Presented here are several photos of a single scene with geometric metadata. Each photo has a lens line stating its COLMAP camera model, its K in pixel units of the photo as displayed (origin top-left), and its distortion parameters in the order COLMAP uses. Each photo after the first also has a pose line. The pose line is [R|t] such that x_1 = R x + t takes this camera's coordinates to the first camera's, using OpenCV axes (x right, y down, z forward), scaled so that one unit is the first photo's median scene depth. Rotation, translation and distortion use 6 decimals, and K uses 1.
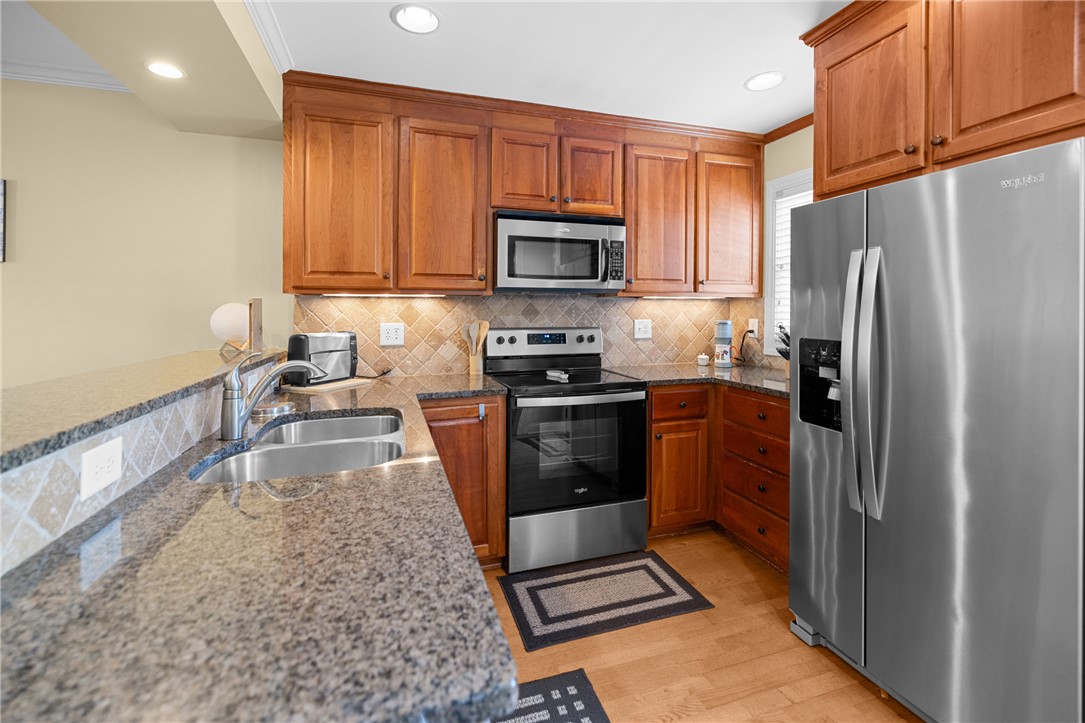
lens RADIAL K [[476.6, 0, 542.5], [0, 476.6, 305.9], [0, 0, 1]] dist [-0.000367, -0.000107]
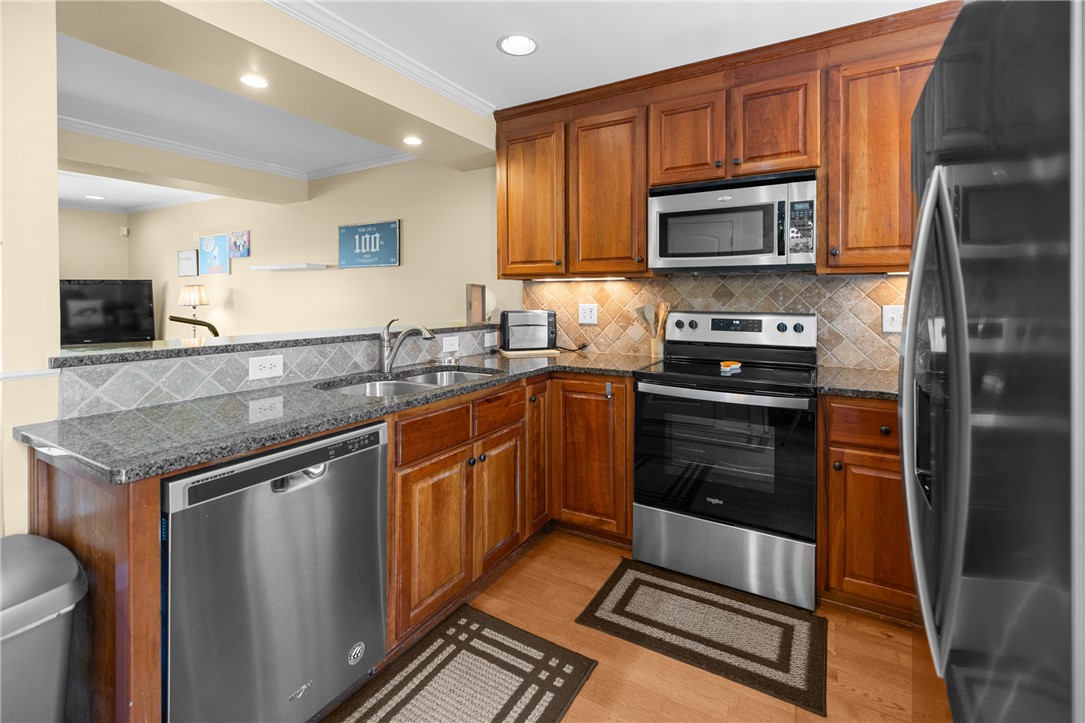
lens RADIAL K [[478.8, 0, 542.2], [0, 478.8, 295.5], [0, 0, 1]] dist [0.000912, 0.000212]
pose [[0.662482, 0.001902, -0.749075, 0.484129], [0.005029, 0.999963, 0.006988, 0.008296], [0.749061, -0.008396, 0.662448, 0.184472]]
